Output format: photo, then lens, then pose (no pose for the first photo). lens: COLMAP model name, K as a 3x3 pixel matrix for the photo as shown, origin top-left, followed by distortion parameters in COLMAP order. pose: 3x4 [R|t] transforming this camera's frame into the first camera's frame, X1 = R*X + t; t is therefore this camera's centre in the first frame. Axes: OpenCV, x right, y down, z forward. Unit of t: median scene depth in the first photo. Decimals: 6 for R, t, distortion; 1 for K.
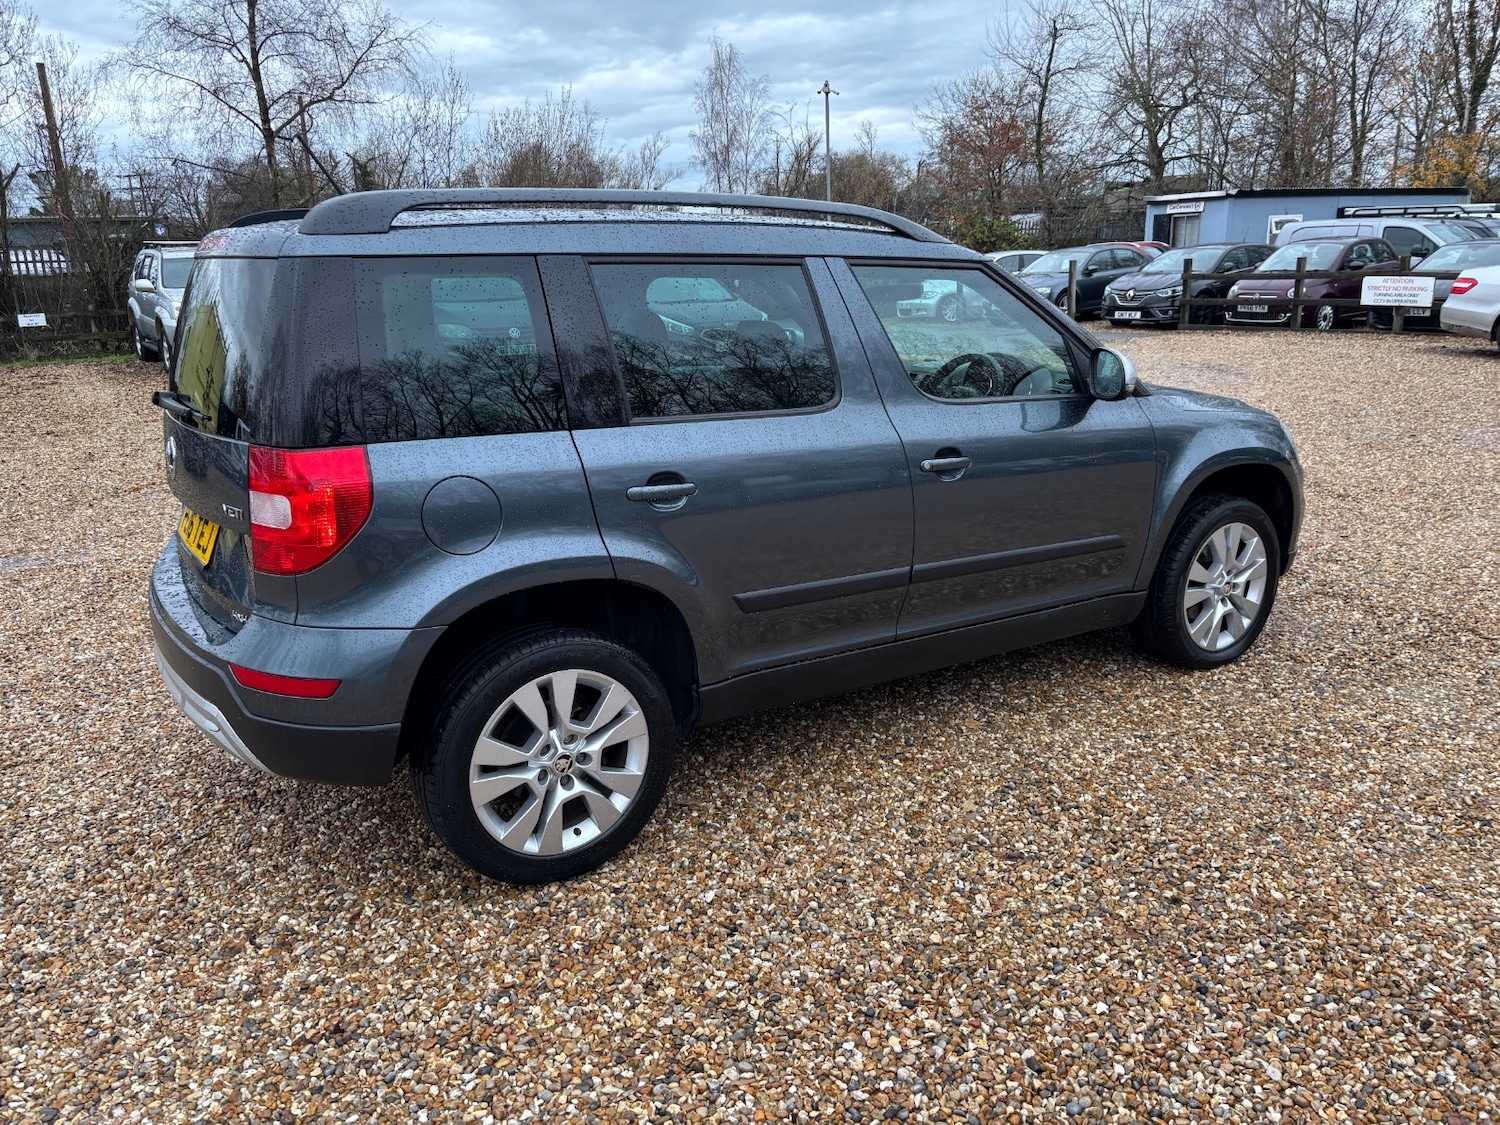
lens RADIAL K [[1135.4, 0, 739.7], [0, 1135.4, 560.5], [0, 0, 1]] dist [0.054815, -0.059497]
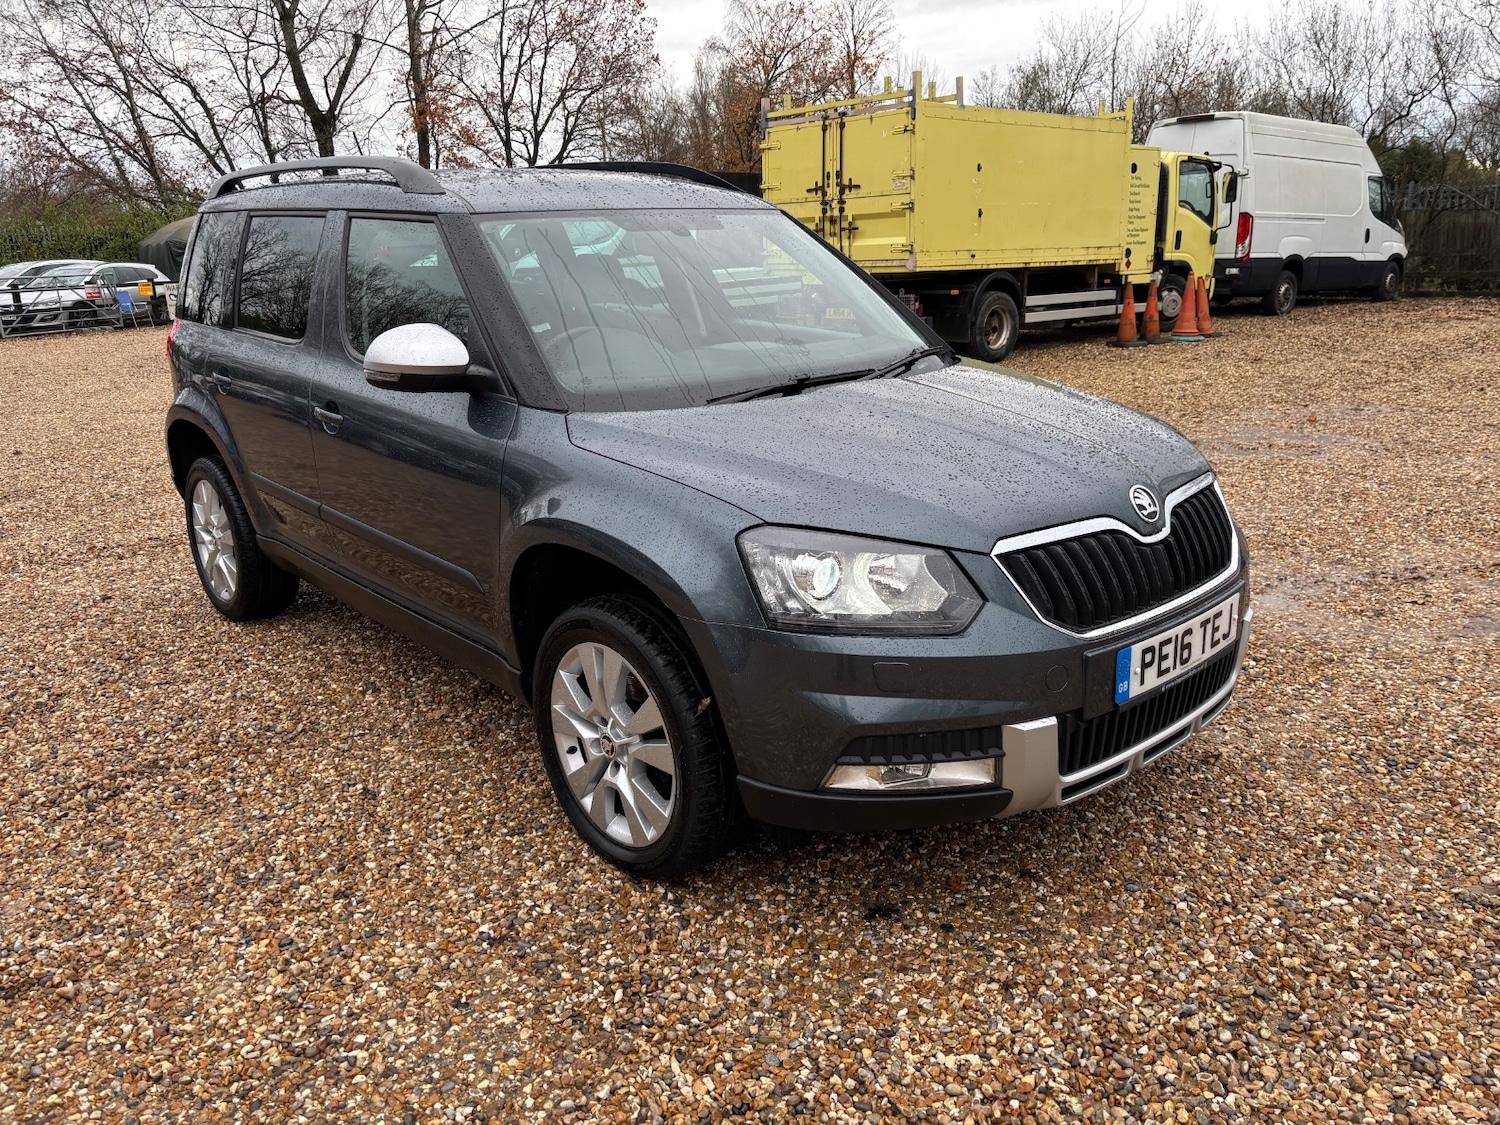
lens RADIAL K [[1135.4, 0, 745.3], [0, 1135.4, 566.3], [0, 0, 1]] dist [0.054815, -0.059497]
pose [[0.172799, 0.296693, -0.939209, 1.301948], [-0.233217, 0.938762, 0.253643, -0.318437], [0.956948, 0.175211, 0.231411, 1.196308]]
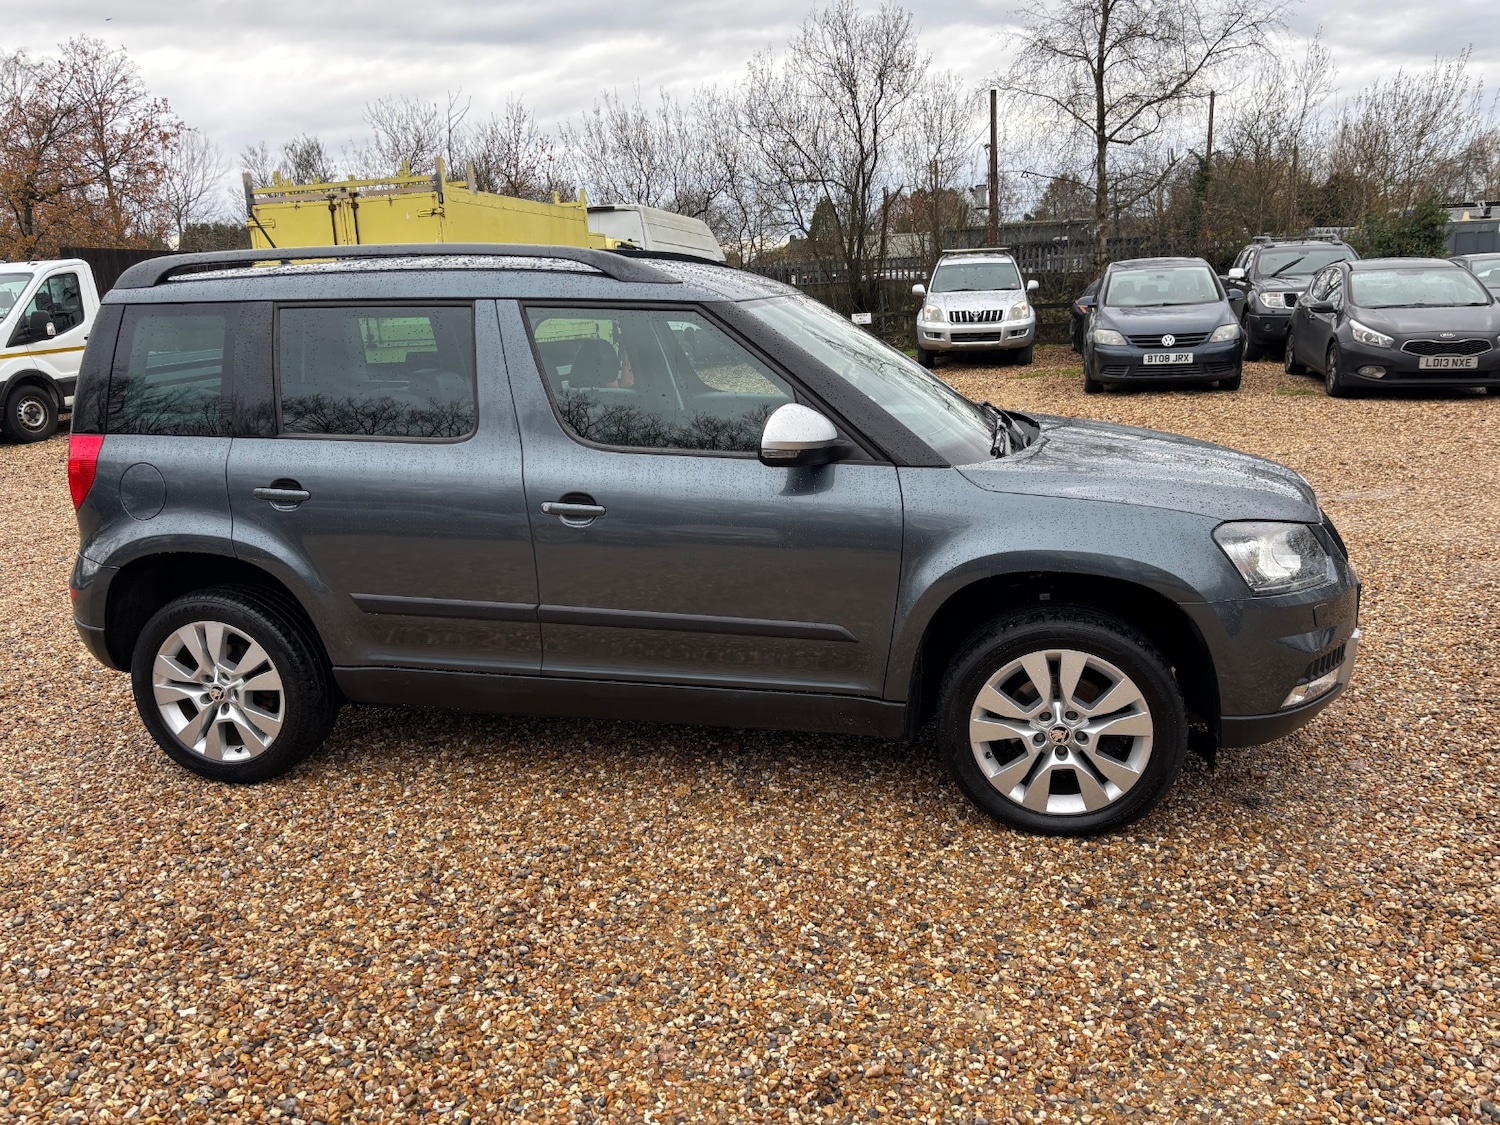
lens RADIAL K [[1135.4, 0, 743.3], [0, 1135.4, 565.0], [0, 0, 1]] dist [0.054815, -0.059497]
pose [[0.705536, 0.166844, -0.688754, 1.017296], [-0.160724, 0.984238, 0.073781, -0.140397], [0.690207, 0.058644, 0.721231, 0.413460]]
